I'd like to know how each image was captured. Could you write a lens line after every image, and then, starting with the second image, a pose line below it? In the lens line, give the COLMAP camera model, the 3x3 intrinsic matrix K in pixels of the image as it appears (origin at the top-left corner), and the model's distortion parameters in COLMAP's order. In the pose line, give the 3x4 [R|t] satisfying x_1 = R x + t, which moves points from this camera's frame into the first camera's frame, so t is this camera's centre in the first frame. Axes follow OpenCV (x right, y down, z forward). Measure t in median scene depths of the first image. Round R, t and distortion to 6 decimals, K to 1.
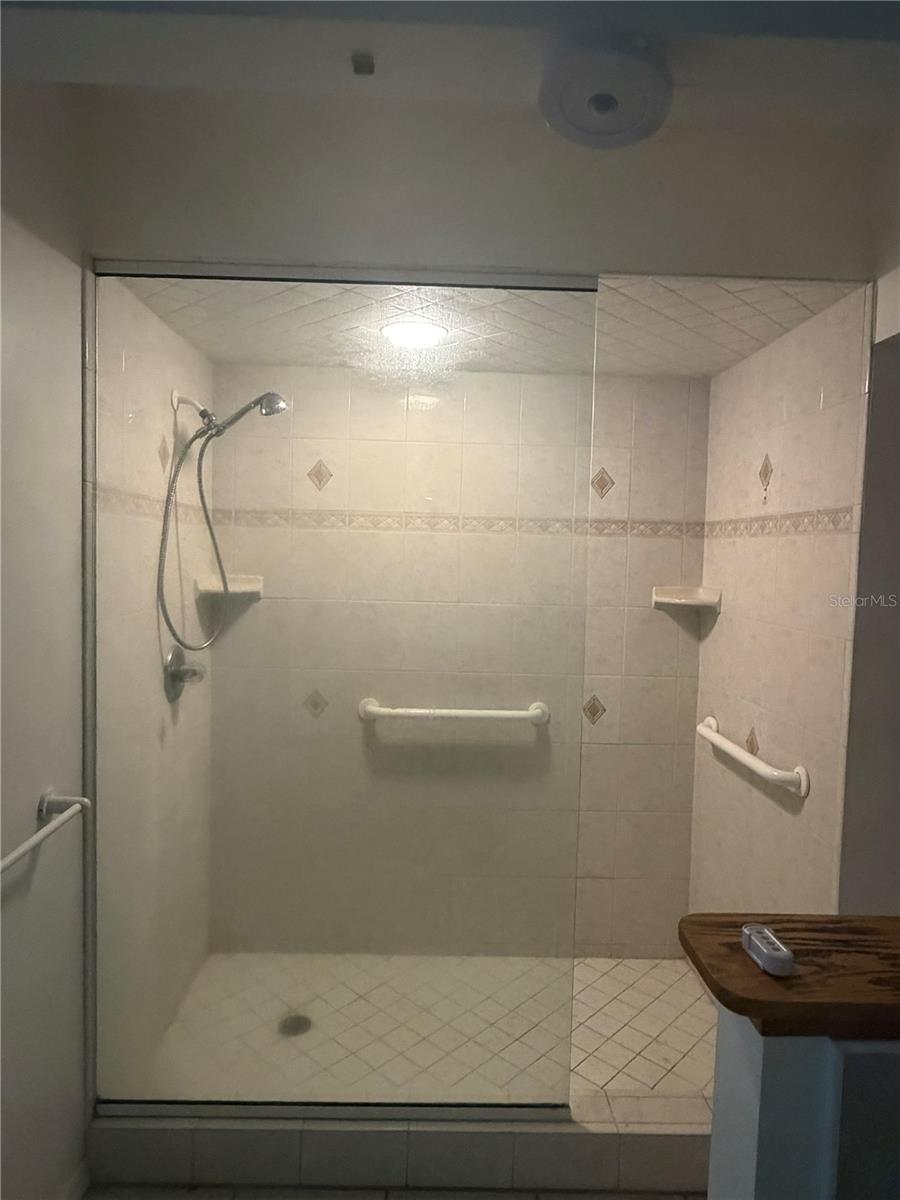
lens RADIAL K [[742.9, 0, 449.1], [0, 742.9, 595.5], [0, 0, 1]] dist [0.006042, -0.006141]
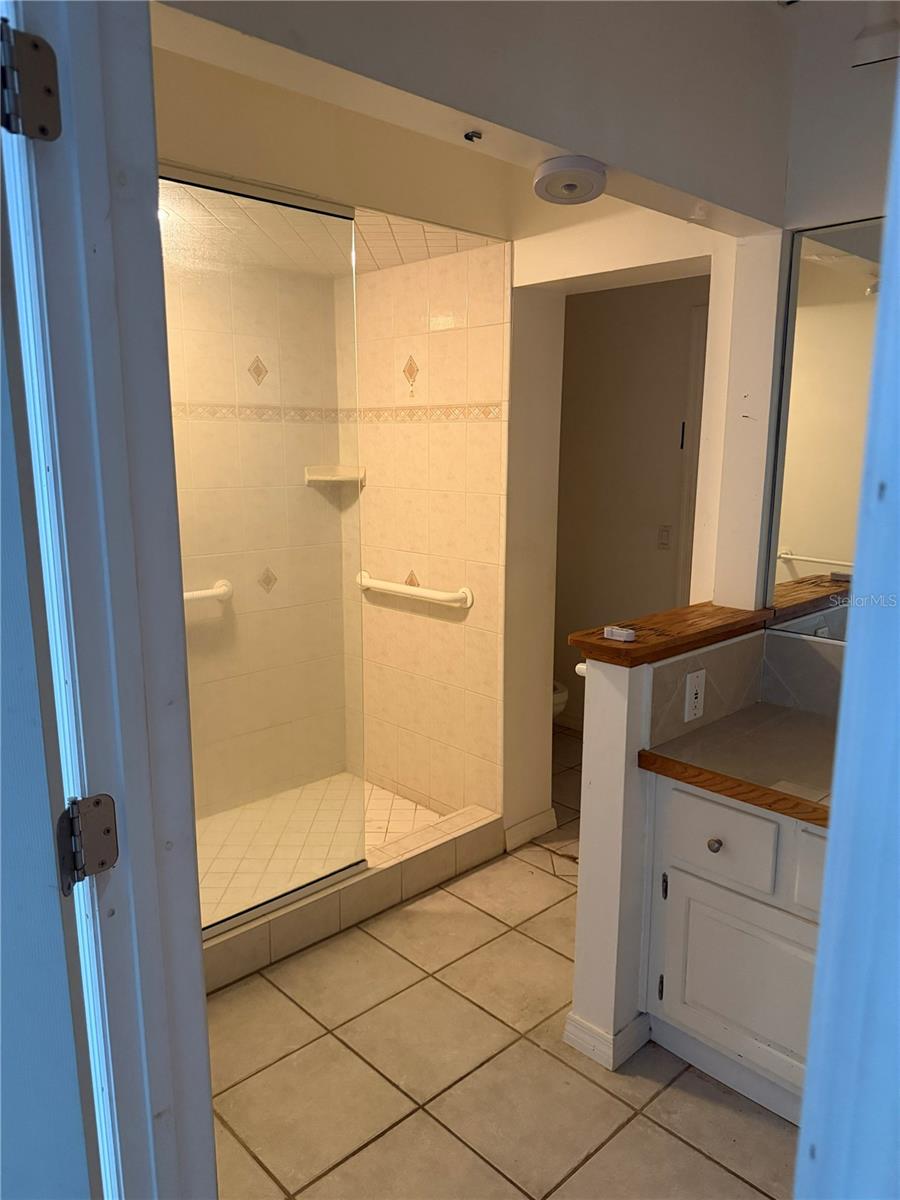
lens RADIAL K [[844.6, 0, 447.4], [0, 844.6, 604.1], [0, 0, 1]] dist [0.063605, -0.003745]
pose [[0.734827, -0.150850, 0.661267, -0.466102], [0.055098, 0.985007, 0.163476, -0.004729], [-0.676013, -0.083693, 0.732122, -0.123913]]
